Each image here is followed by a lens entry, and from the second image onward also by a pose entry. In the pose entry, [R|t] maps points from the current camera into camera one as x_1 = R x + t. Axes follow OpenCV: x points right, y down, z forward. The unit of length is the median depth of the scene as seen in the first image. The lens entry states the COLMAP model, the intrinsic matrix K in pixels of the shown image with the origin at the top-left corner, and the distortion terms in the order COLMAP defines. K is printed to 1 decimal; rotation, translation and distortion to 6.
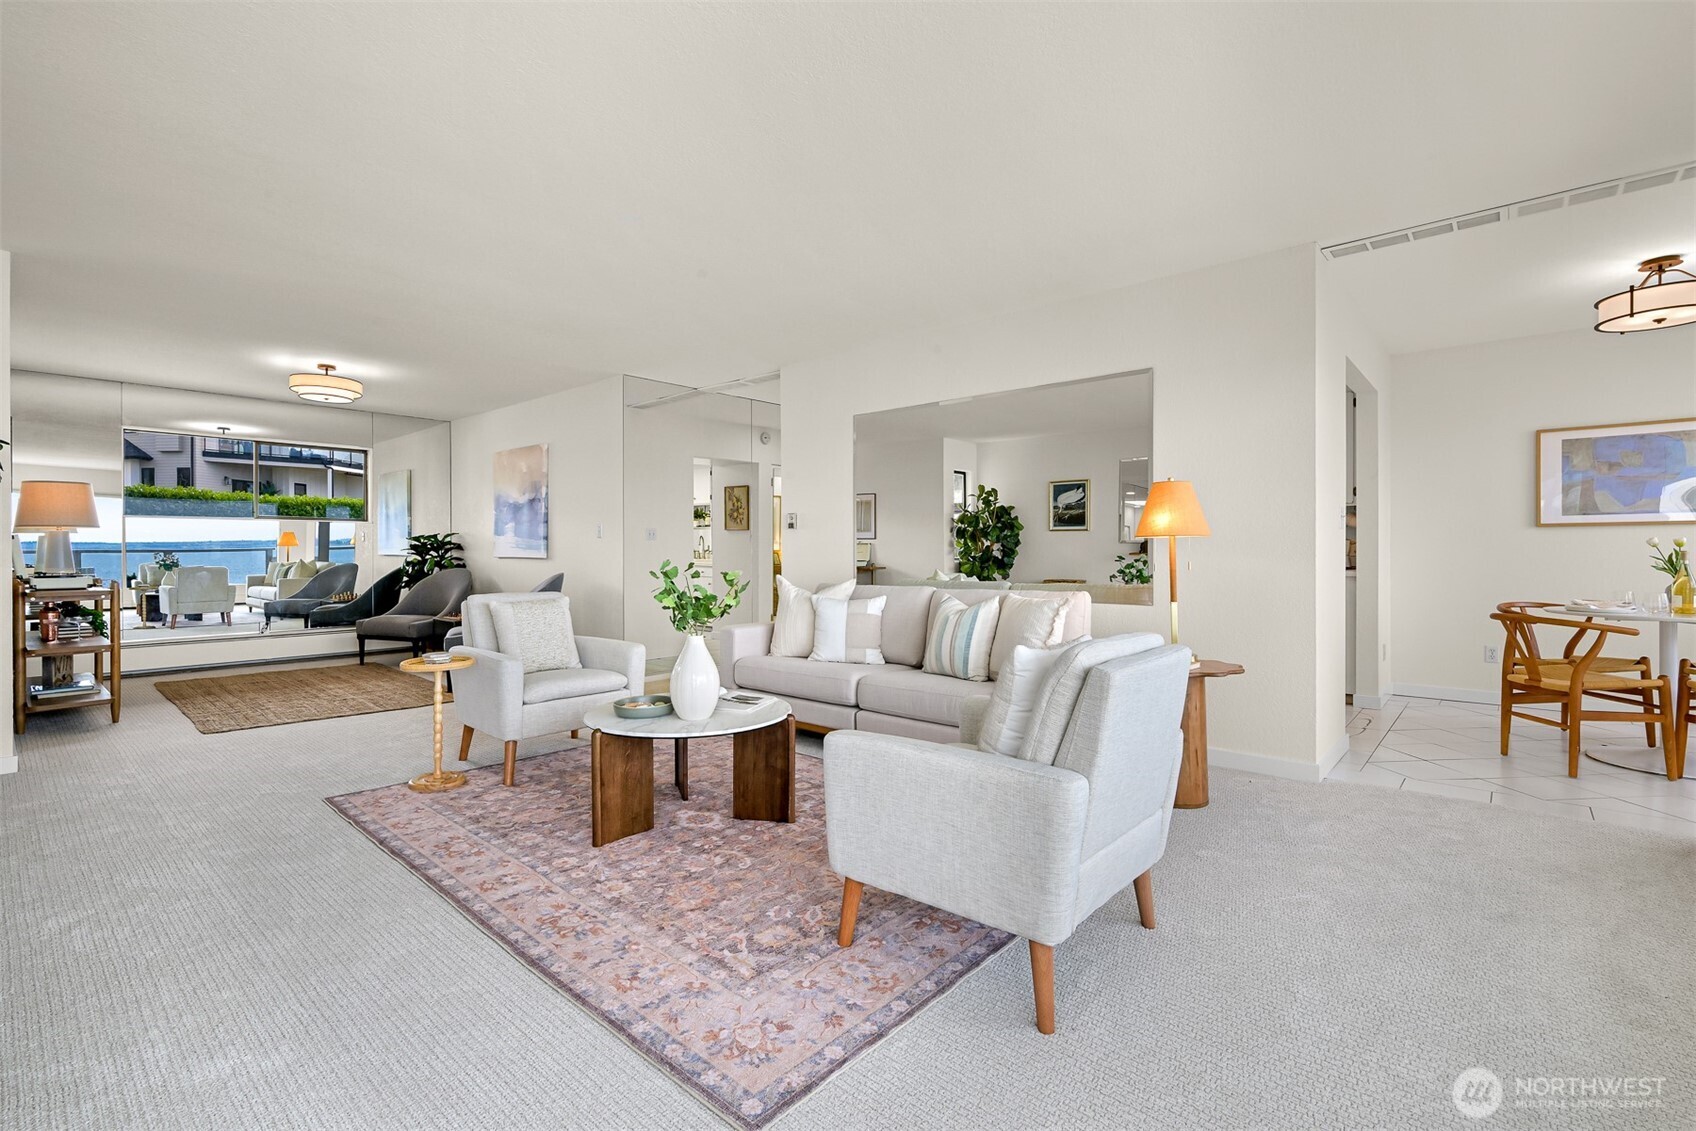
lens RADIAL K [[772.1, 0, 838.2], [0, 772.1, 558.3], [0, 0, 1]] dist [-0.008397, 0.002904]
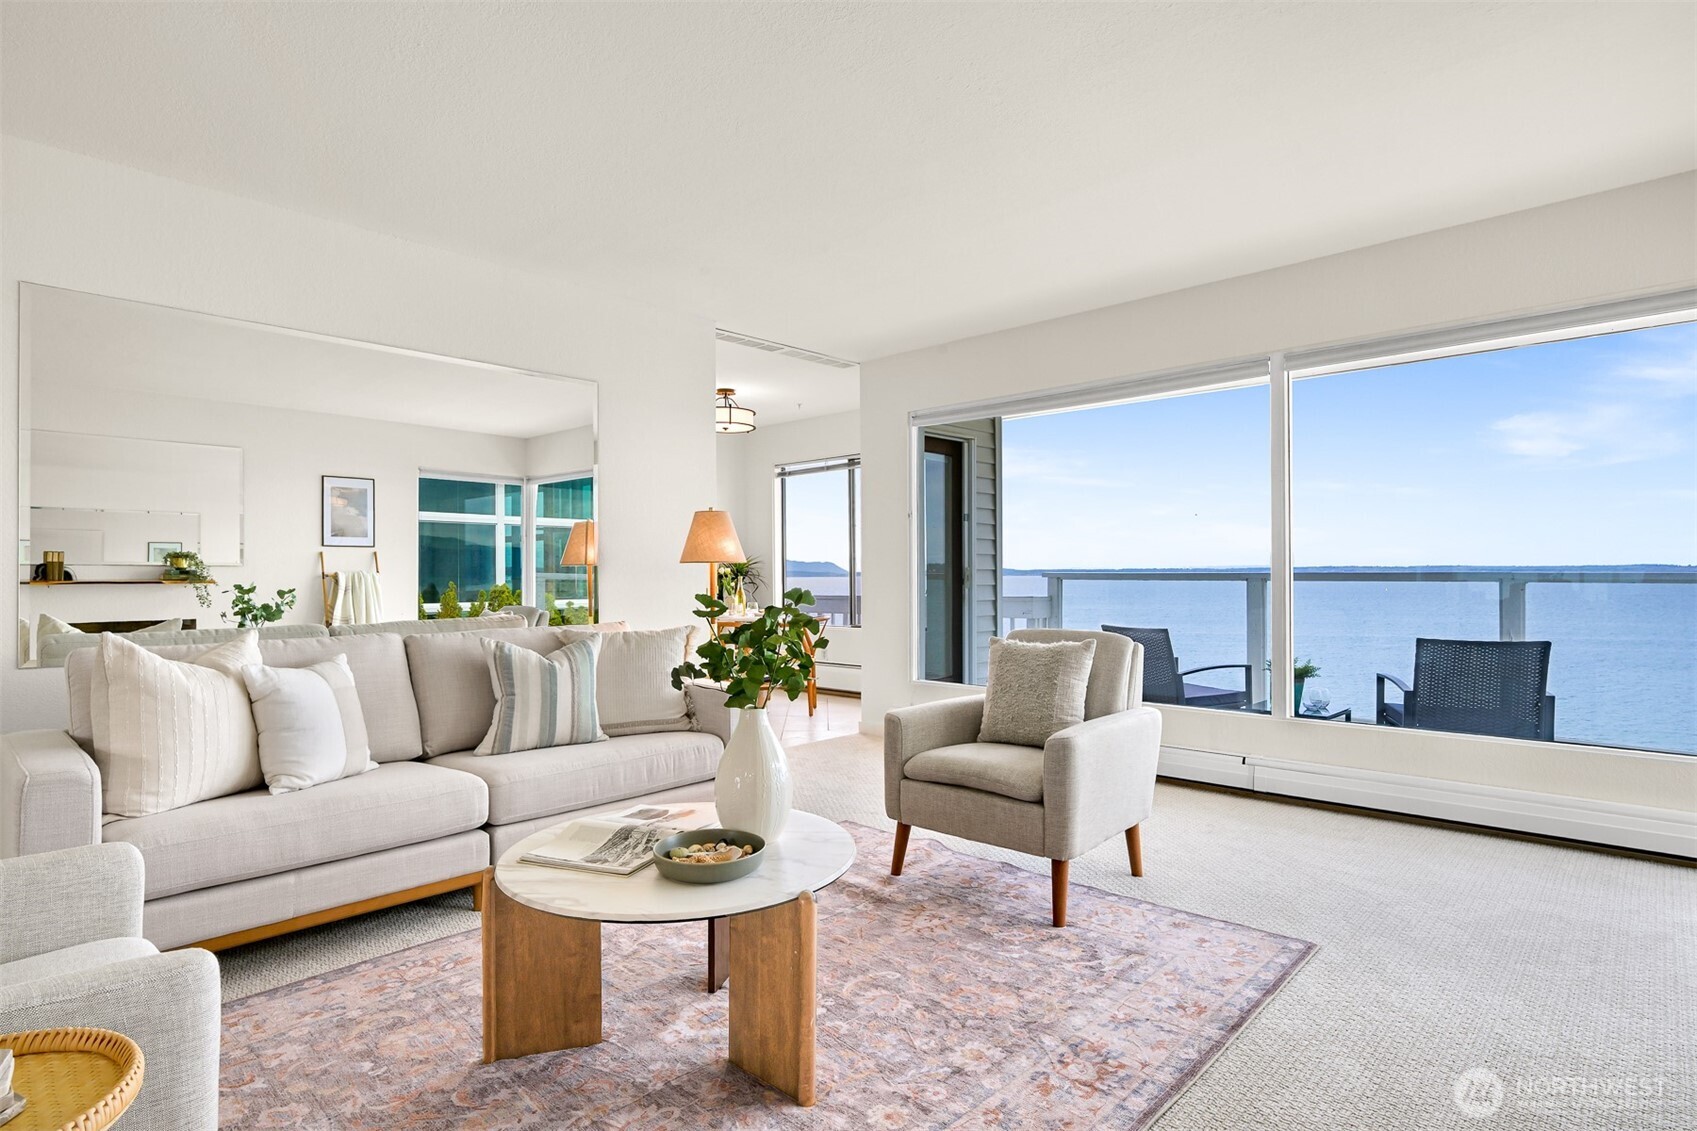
lens RADIAL K [[883.8, 0, 863.2], [0, 883.8, 573.1], [0, 0, 1]] dist [-0.003384, -0.000147]
pose [[0.000254, 0.003431, 0.999994, -0.563743], [0.011408, 0.999929, -0.003434, -0.005210], [-0.999935, 0.011409, 0.000215, 0.563412]]
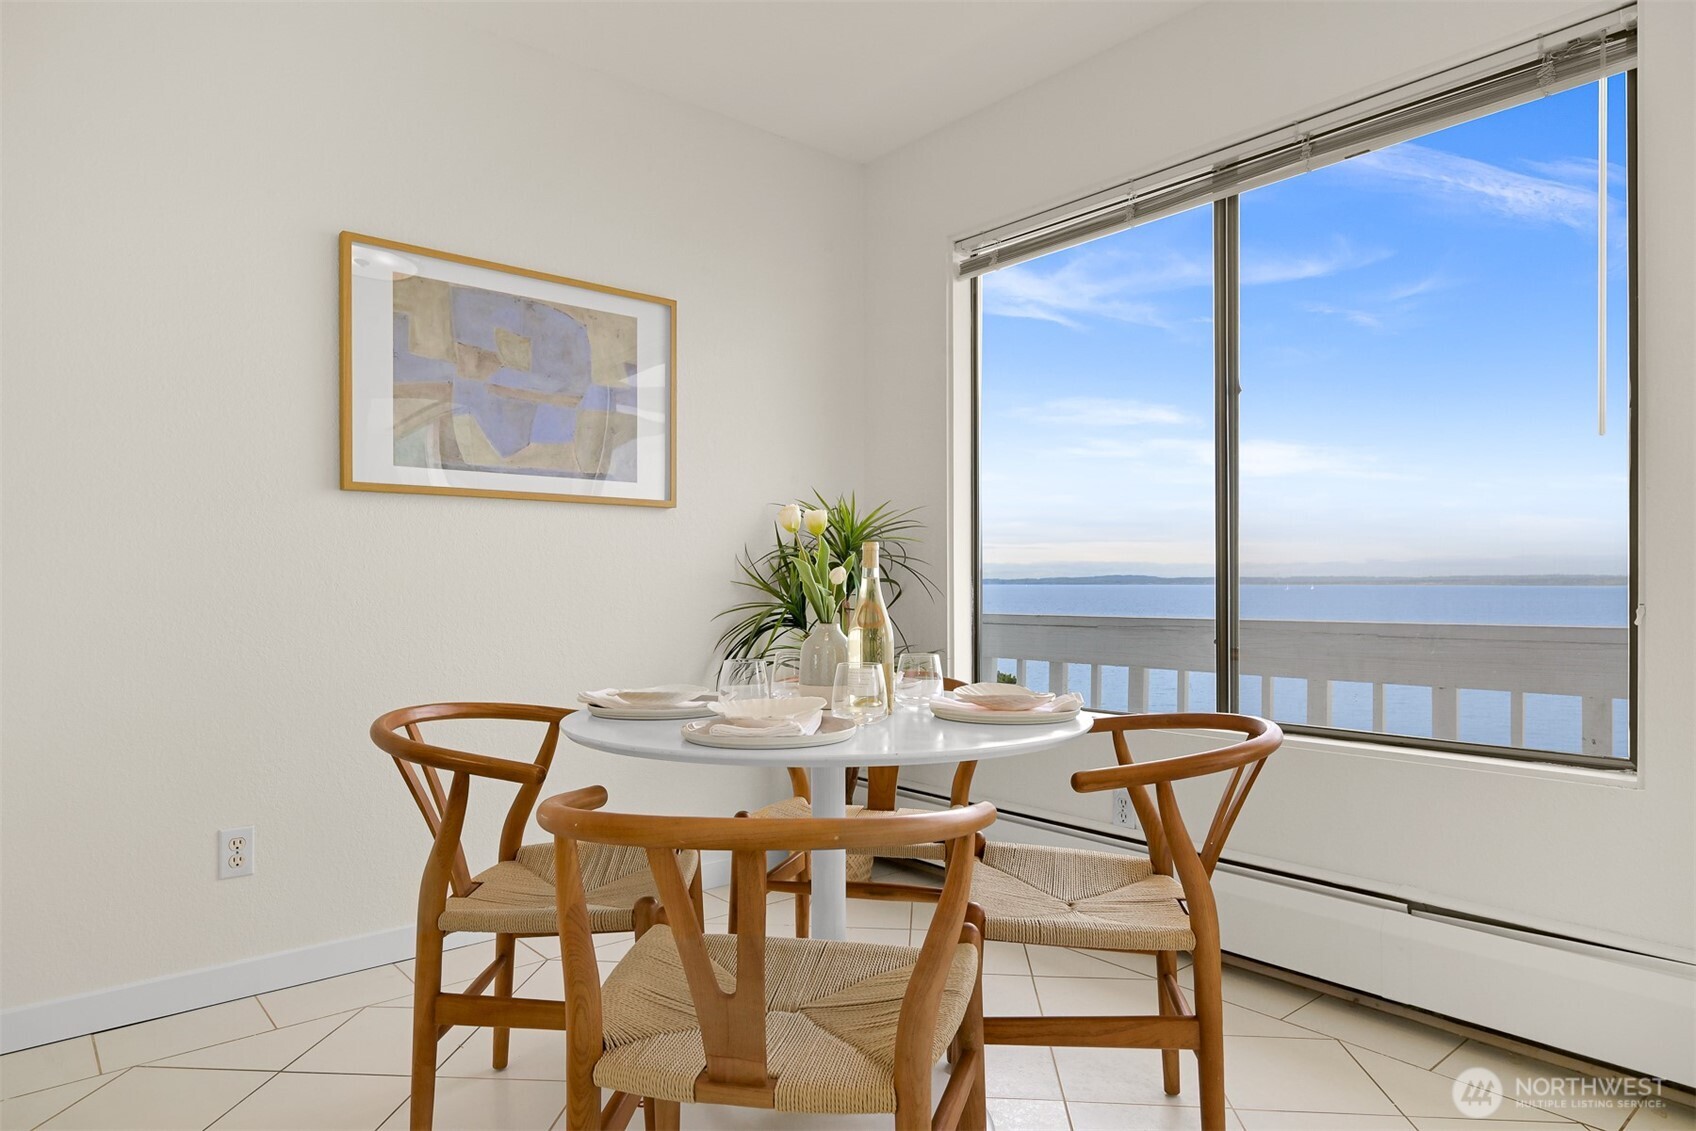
lens RADIAL K [[980.1, 0, 834.5], [0, 980.1, 583.7], [0, 0, 1]] dist [0.000809, 0.002009]
pose [[0.135052, -0.000425, 0.990838, 0.483711], [0.009652, 0.999953, -0.000886, 0.008240], [-0.990791, 0.009684, 0.135050, 0.723777]]
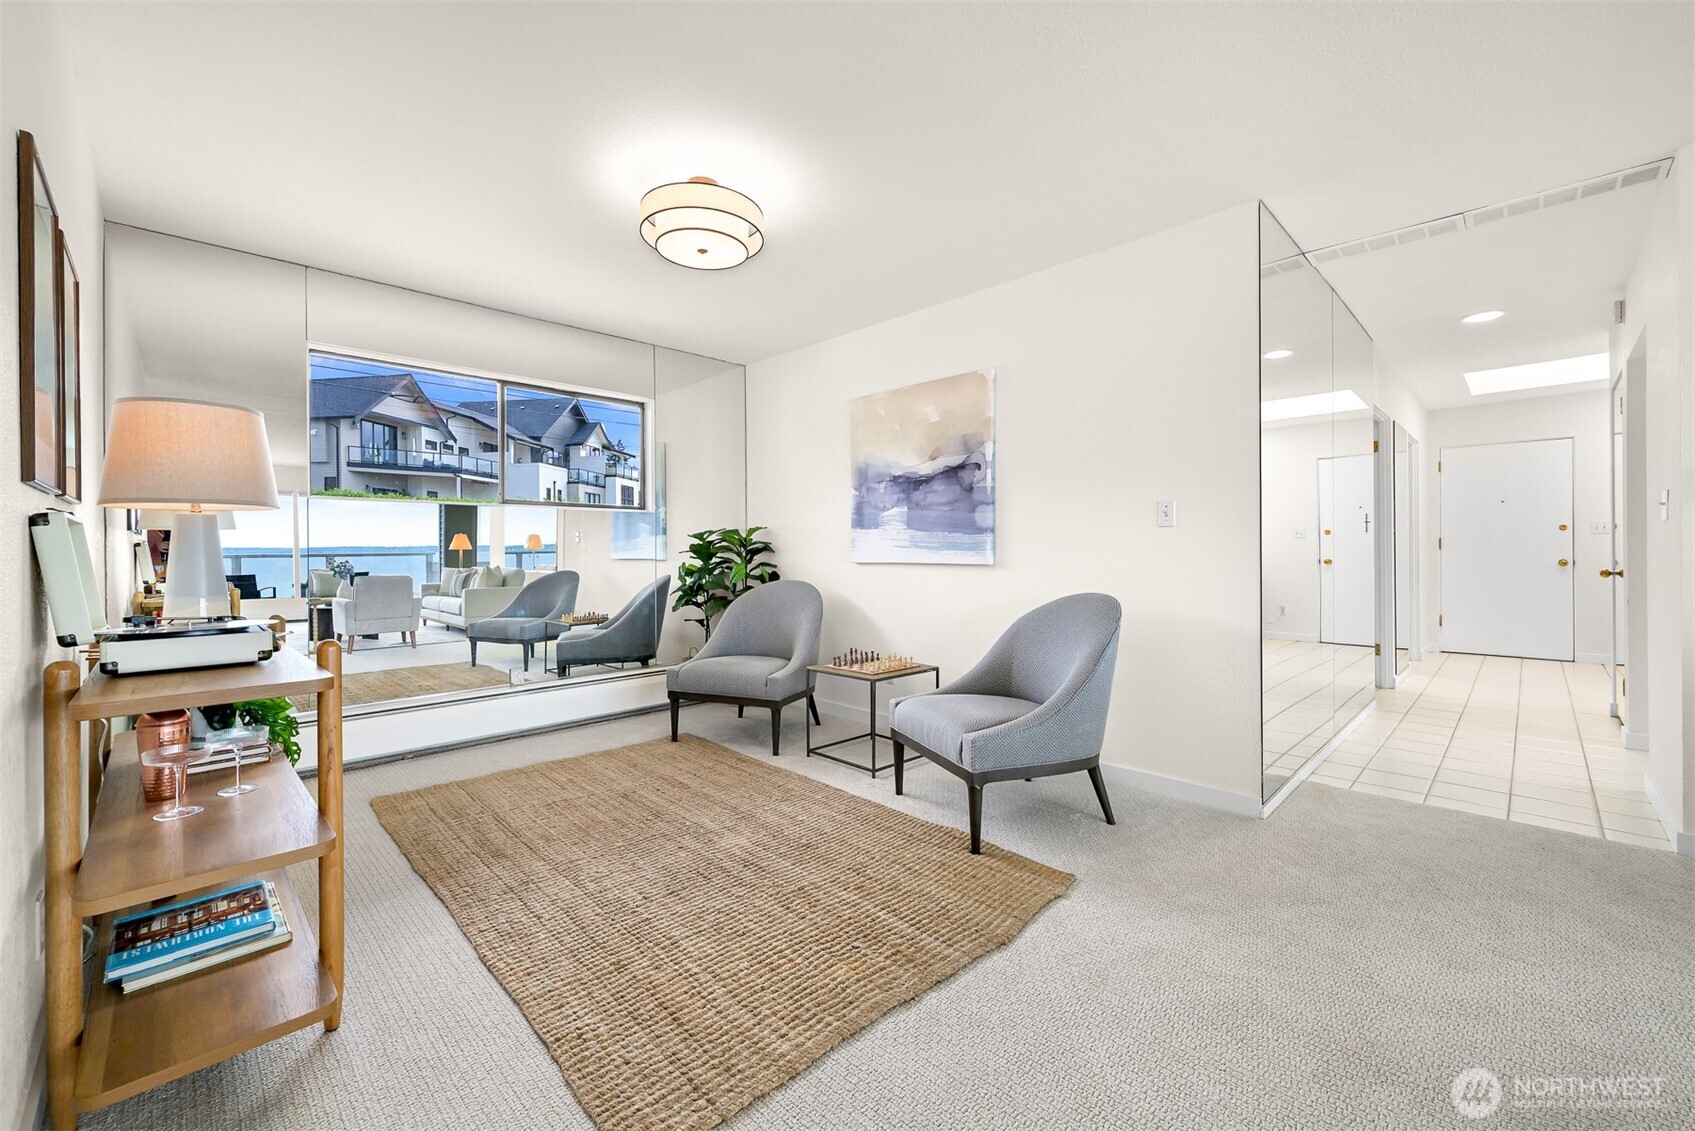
lens RADIAL K [[697.8, 0, 840.5], [0, 697.8, 556.7], [0, 0, 1]] dist [0.000399, 0.000437]
pose [[0.997630, -0.007044, -0.068449, -0.673253], [0.007032, 0.999975, -0.000423, -0.010245], [0.068450, -0.000059, 0.997655, 0.682014]]
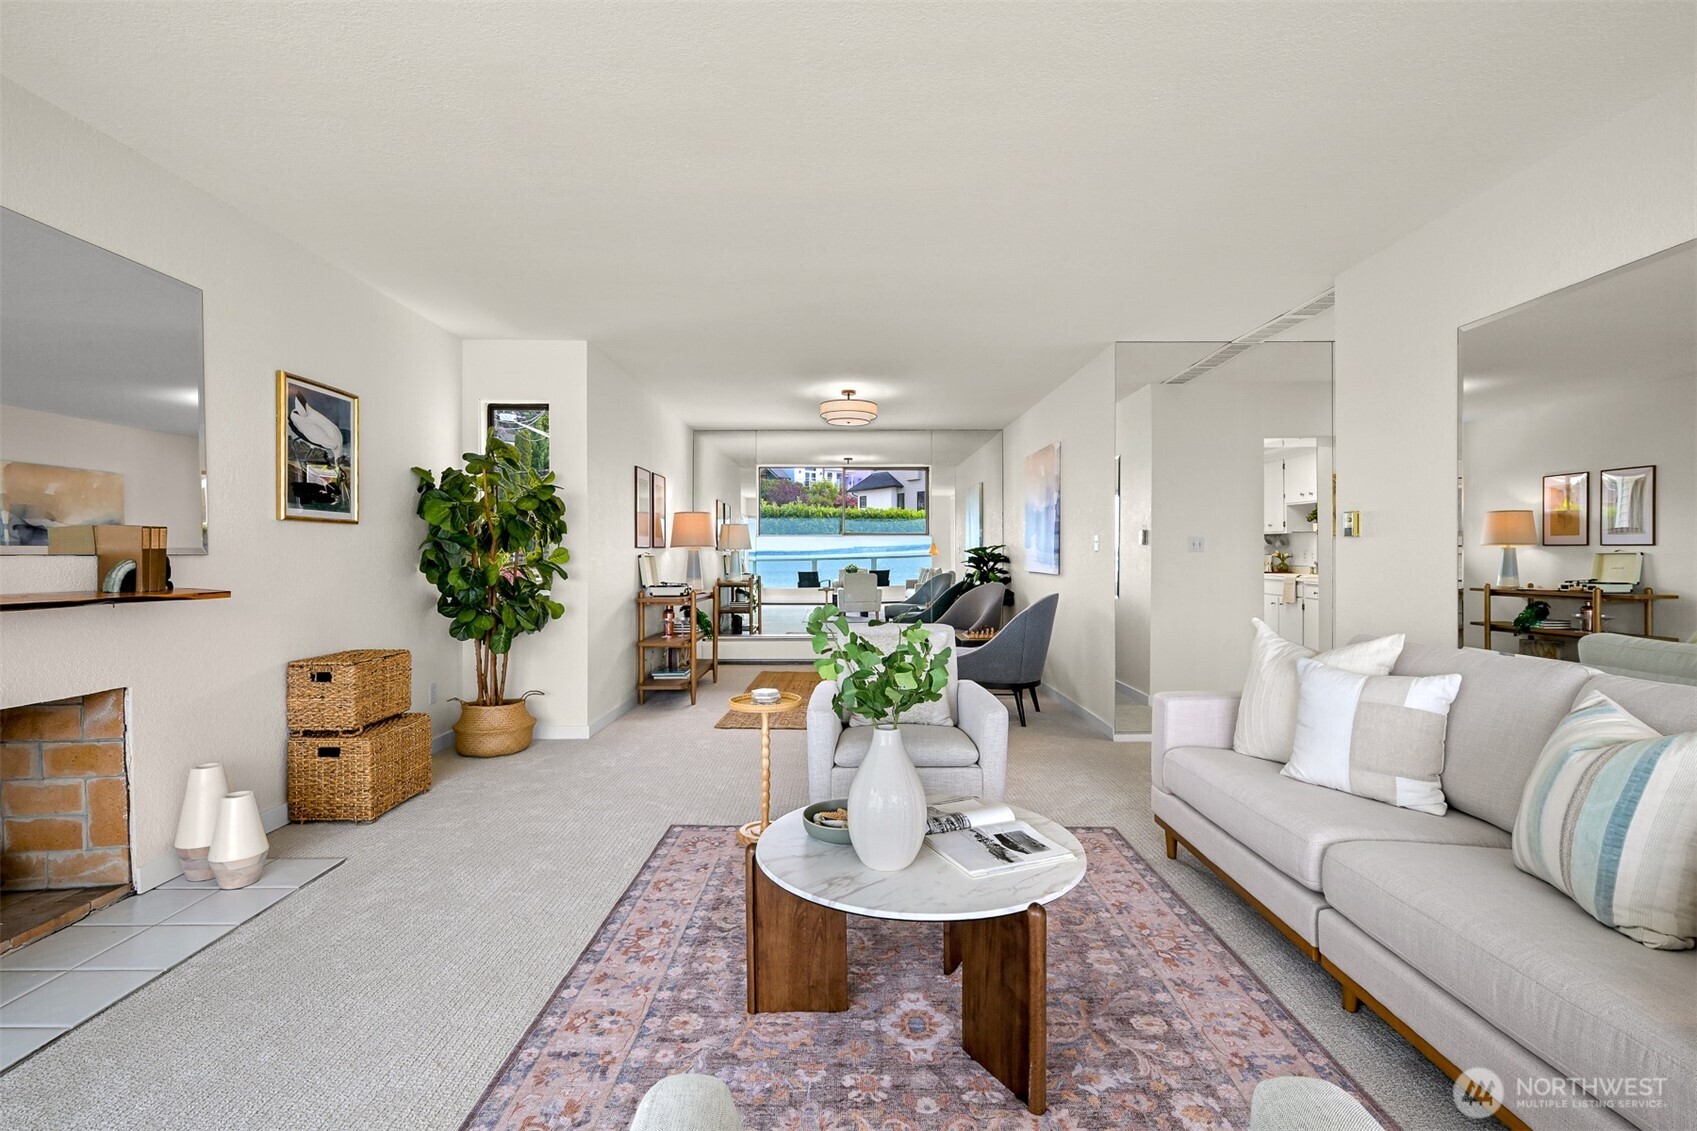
lens RADIAL K [[772.6, 0, 836.5], [0, 772.6, 568.7], [0, 0, 1]] dist [-0.008397, 0.002904]
pose [[0.666516, 0.010640, -0.745414, 0.150175], [-0.004919, 0.999939, 0.009875, -0.020647], [0.745474, -0.002915, 0.666528, 0.348627]]
